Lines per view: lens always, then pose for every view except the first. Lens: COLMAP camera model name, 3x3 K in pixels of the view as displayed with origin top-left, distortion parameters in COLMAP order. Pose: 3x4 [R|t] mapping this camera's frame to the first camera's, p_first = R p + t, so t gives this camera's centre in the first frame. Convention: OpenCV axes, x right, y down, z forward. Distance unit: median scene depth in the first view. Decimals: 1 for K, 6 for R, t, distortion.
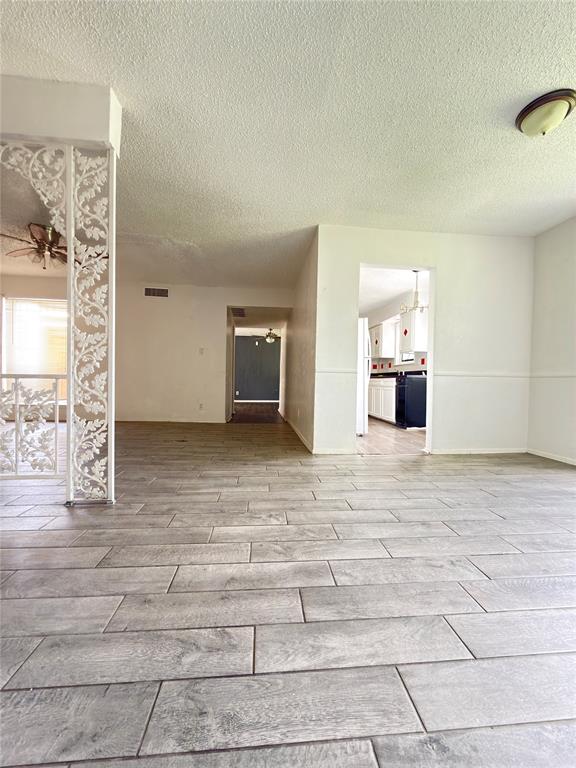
lens RADIAL K [[309.6, 0, 289.0], [0, 309.6, 384.0], [0, 0, 1]] dist [0.001845, 0.000461]
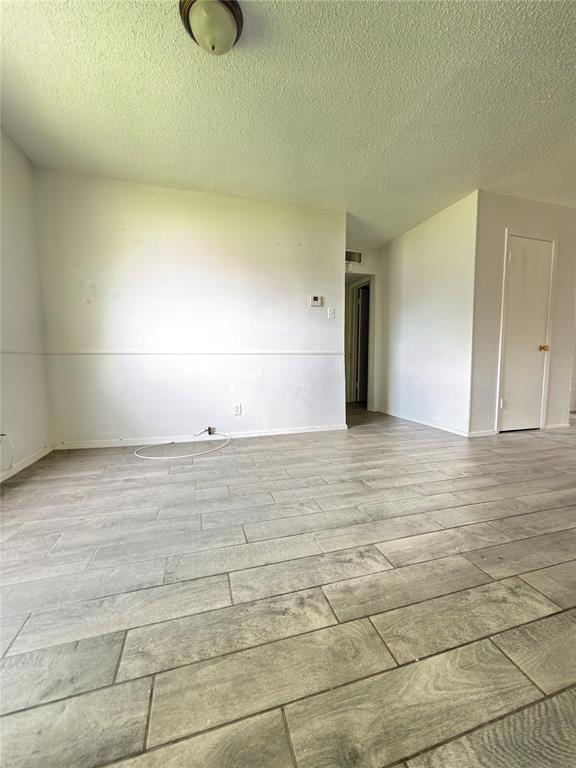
lens RADIAL K [[309.6, 0, 289.0], [0, 309.6, 385.8], [0, 0, 1]] dist [0.001845, 0.000461]
pose [[-0.982198, 0.000983, -0.187846, 0.798400], [-0.016704, 0.995568, 0.092553, -0.028232], [0.187105, 0.094043, -0.977828, 1.938351]]
